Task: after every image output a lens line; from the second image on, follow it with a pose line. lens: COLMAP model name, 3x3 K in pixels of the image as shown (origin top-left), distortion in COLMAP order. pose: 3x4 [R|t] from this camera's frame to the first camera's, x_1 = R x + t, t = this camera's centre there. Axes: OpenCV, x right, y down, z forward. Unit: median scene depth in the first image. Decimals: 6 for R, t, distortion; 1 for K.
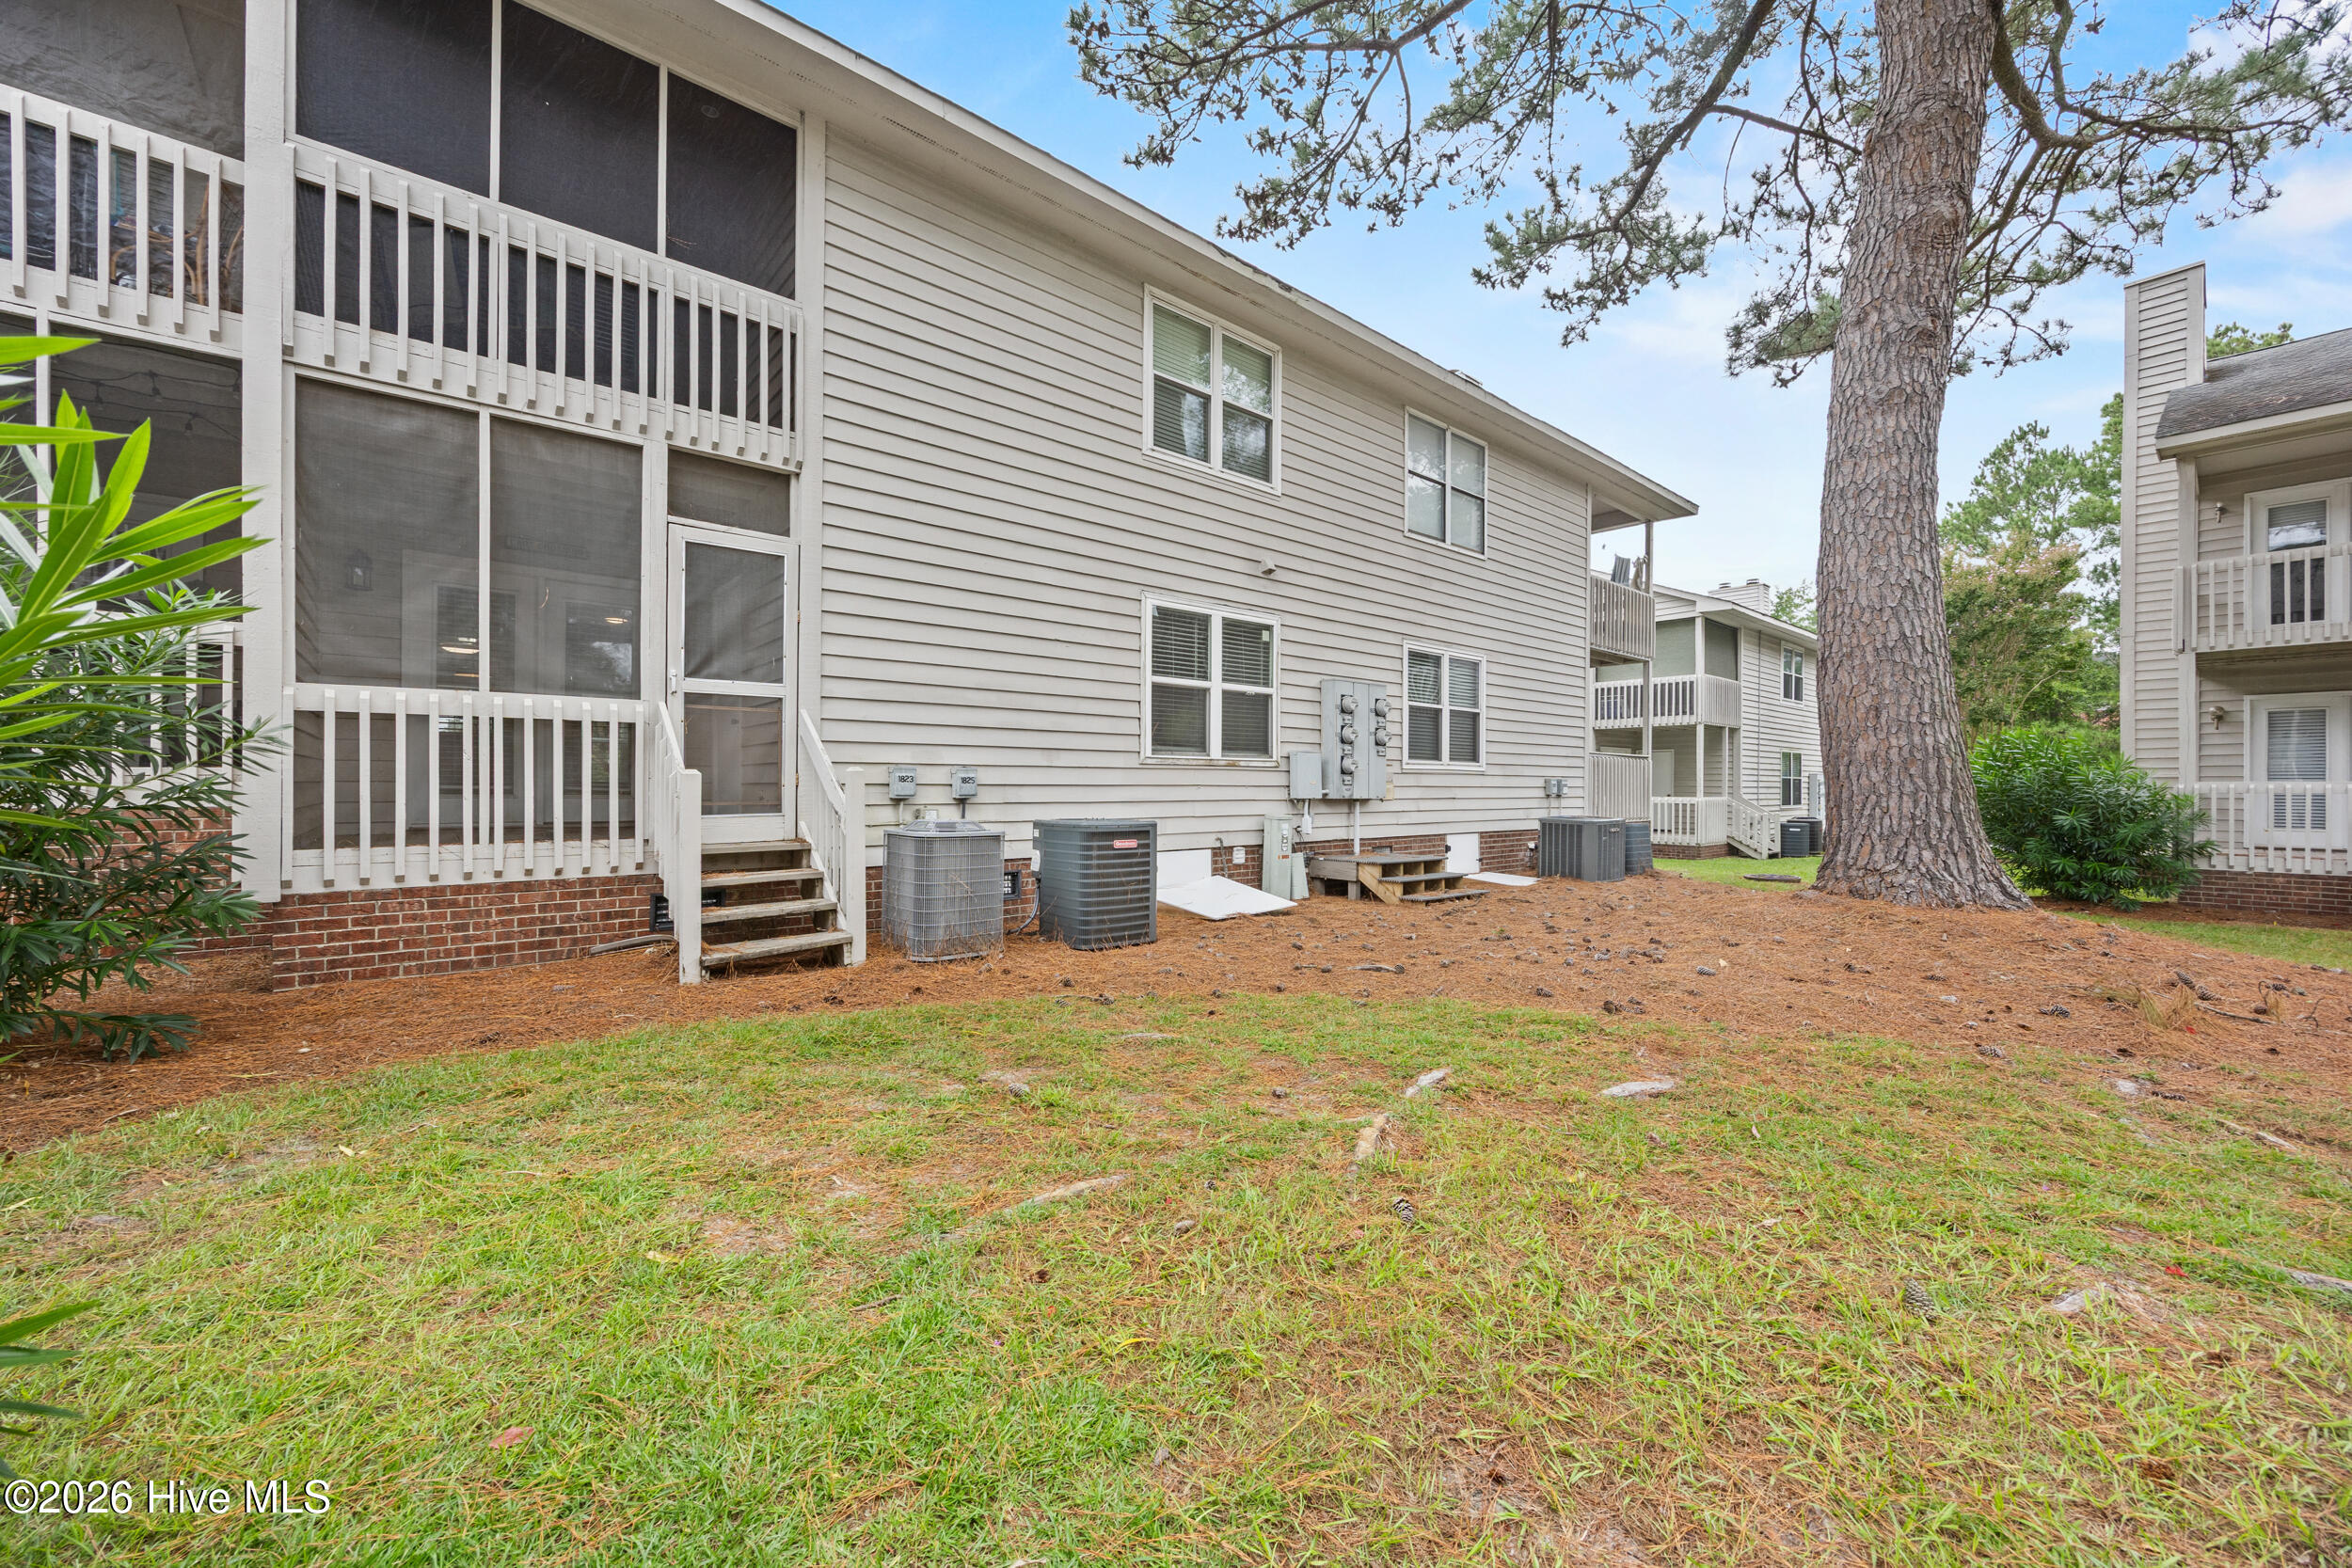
lens RADIAL K [[896.8, 0, 1173.4], [0, 896.8, 791.1], [0, 0, 1]] dist [-0.006376, 0.000441]
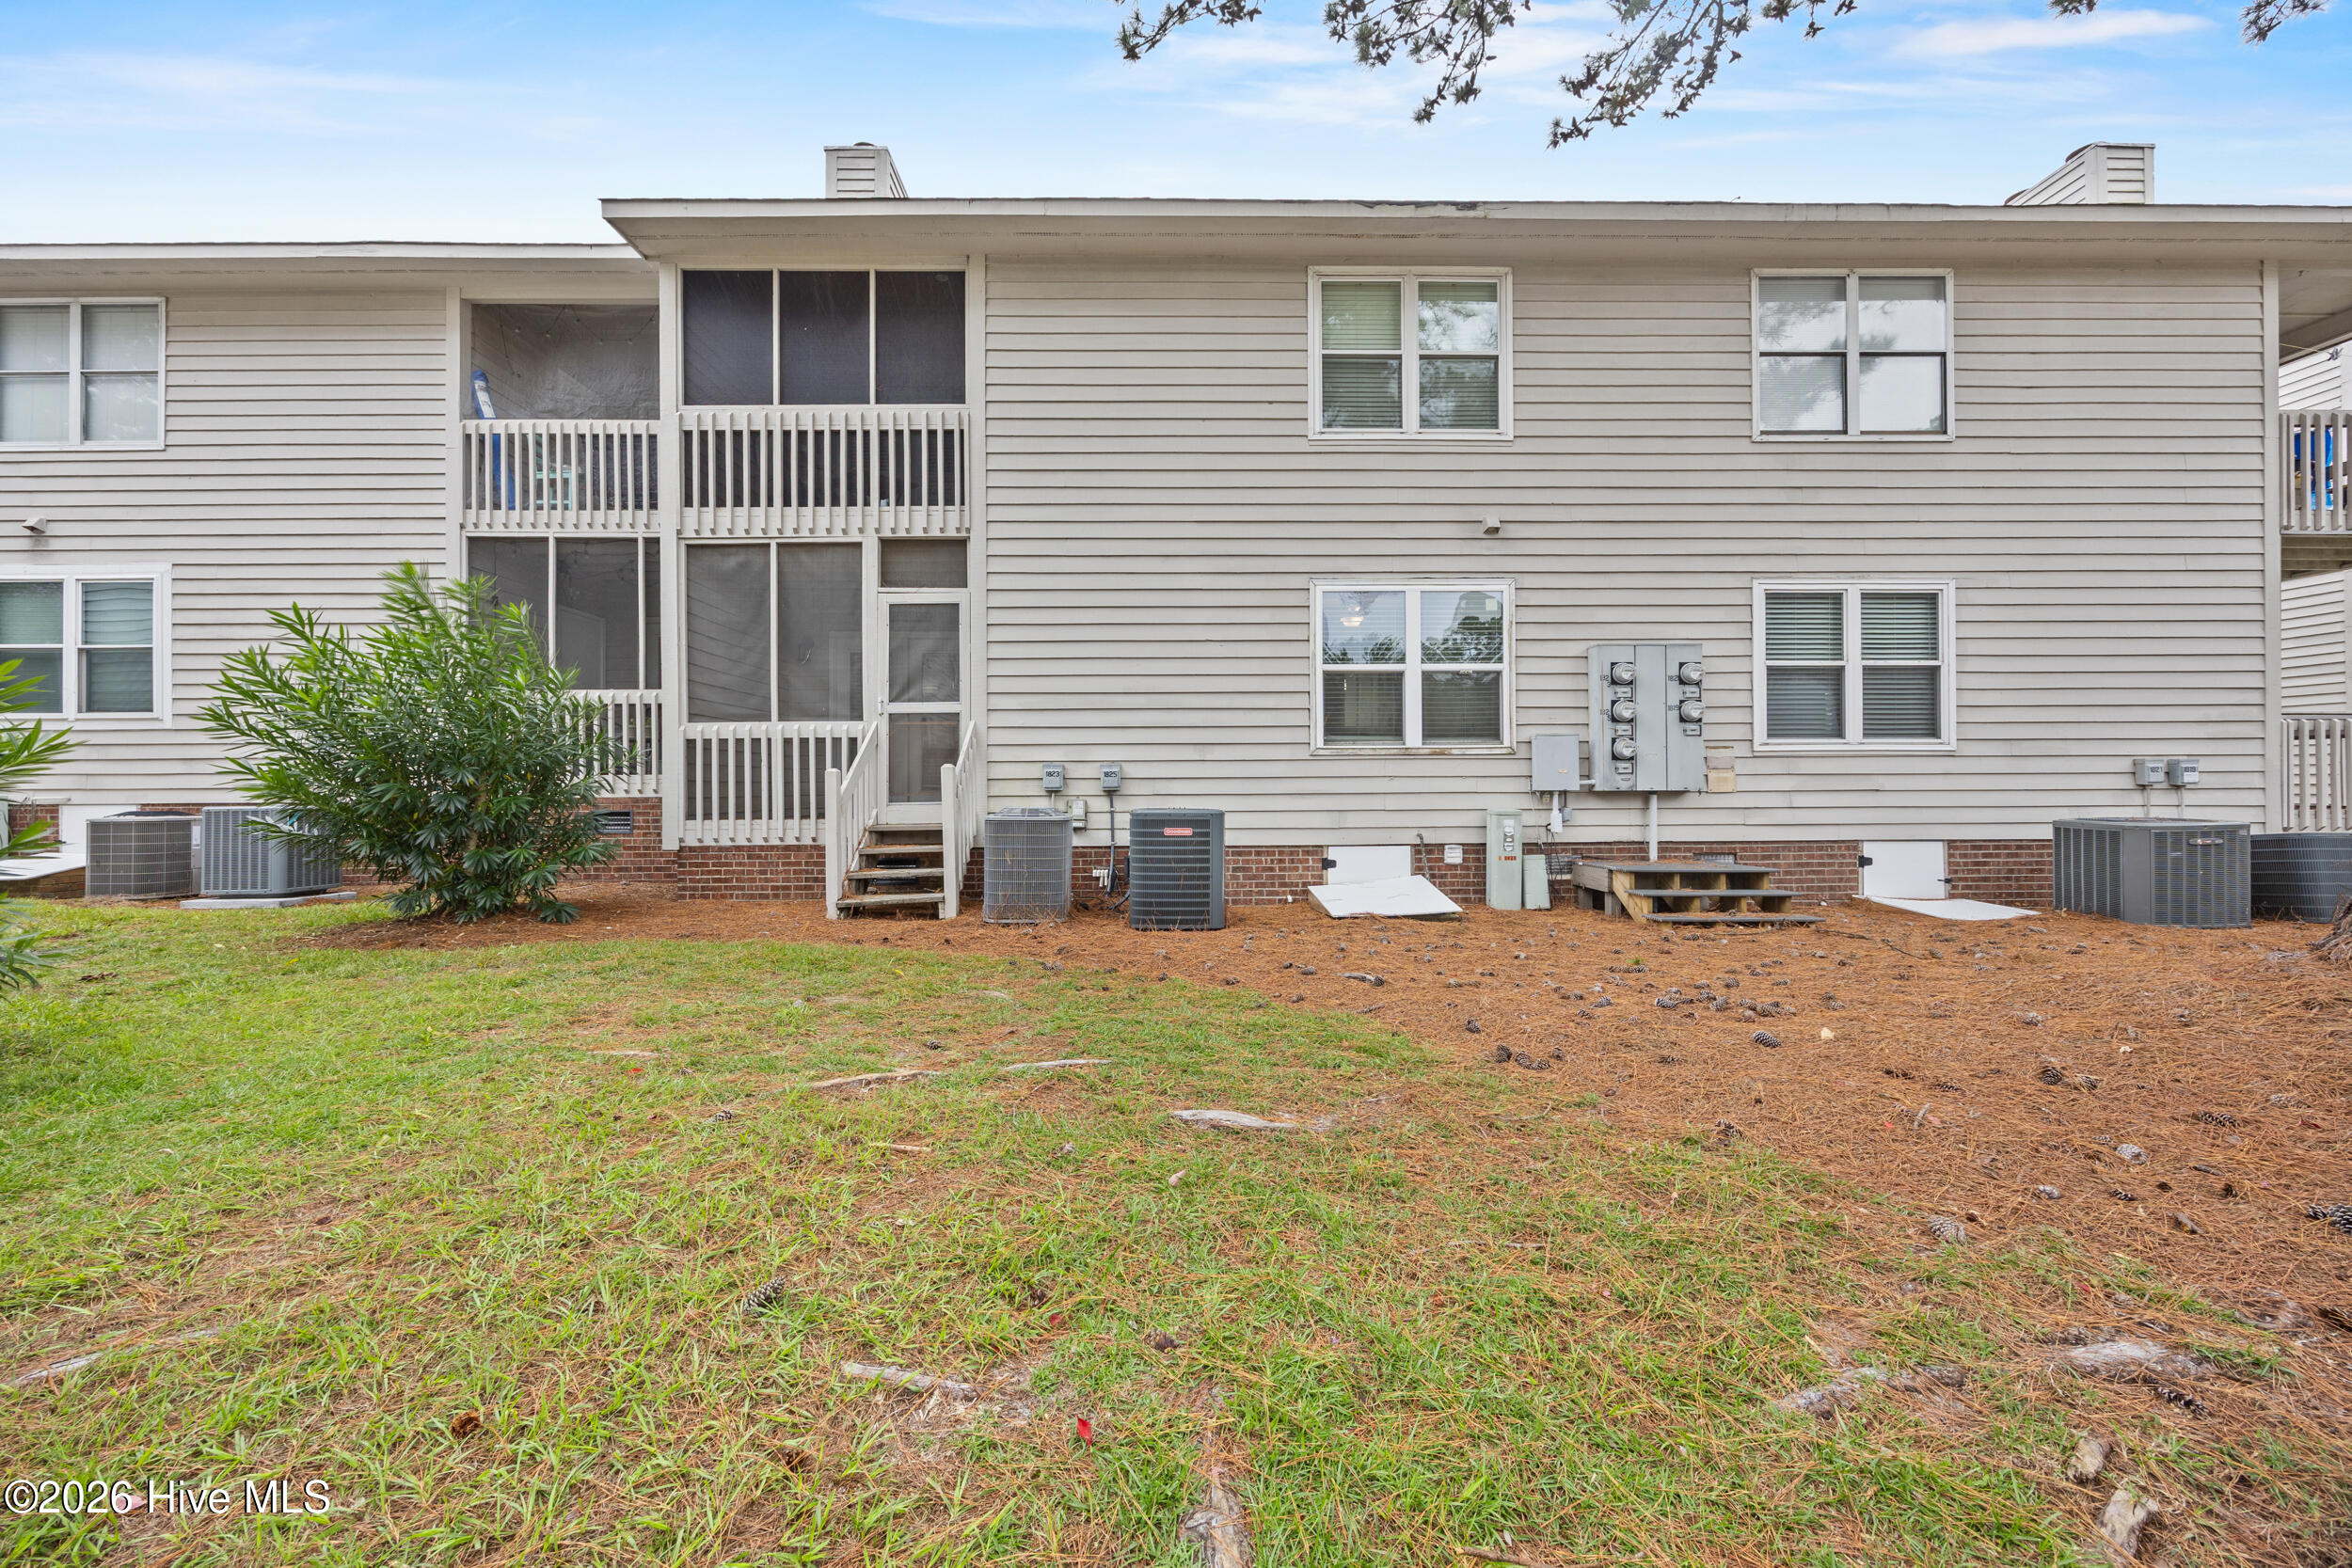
lens RADIAL K [[896.8, 0, 1173.4], [0, 896.8, 791.1], [0, 0, 1]] dist [-0.006376, 0.000441]
pose [[0.772389, -0.007223, -0.635109, 0.584263], [0.005019, 0.999974, -0.005268, 0.016409], [0.635130, 0.000881, 0.772405, 0.182713]]
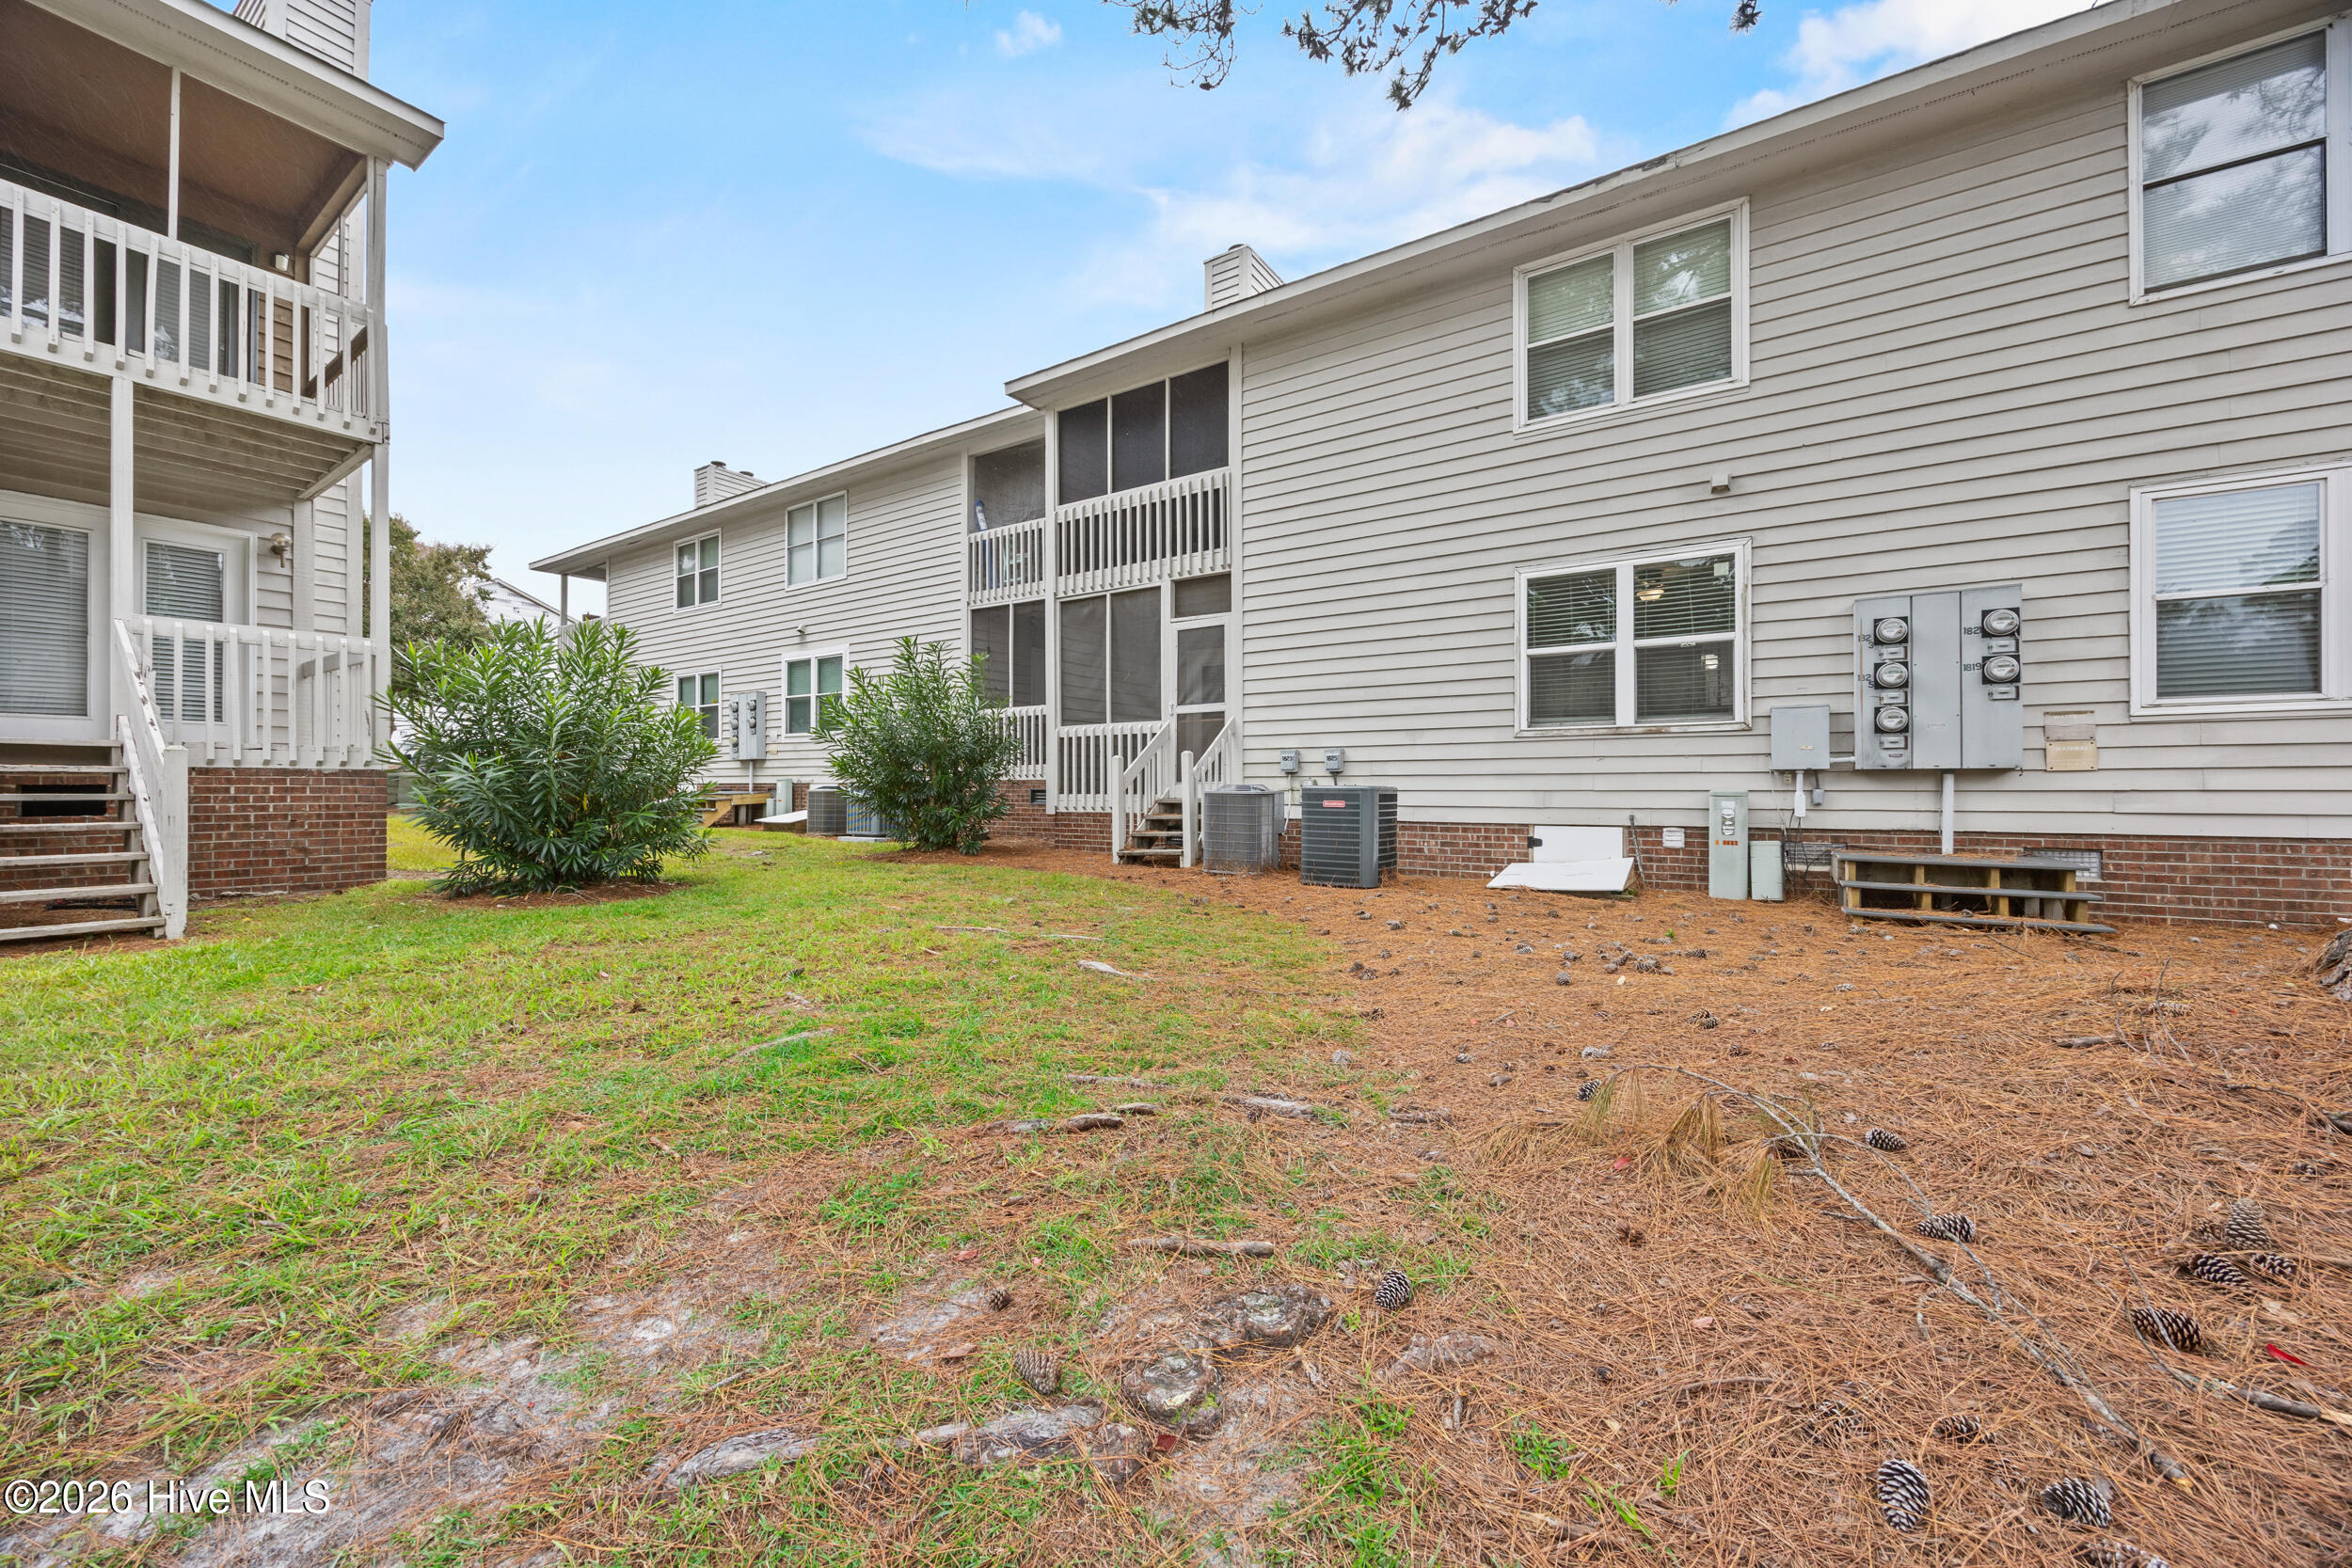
lens RADIAL K [[900.7, 0, 1166.6], [0, 900.7, 788.7], [0, 0, 1]] dist [-0.000873, -0.000181]
pose [[0.272506, -0.004130, -0.962145, 1.046523], [-0.004587, 0.999974, -0.005592, 0.044380], [0.962143, 0.005937, 0.272479, 0.421202]]
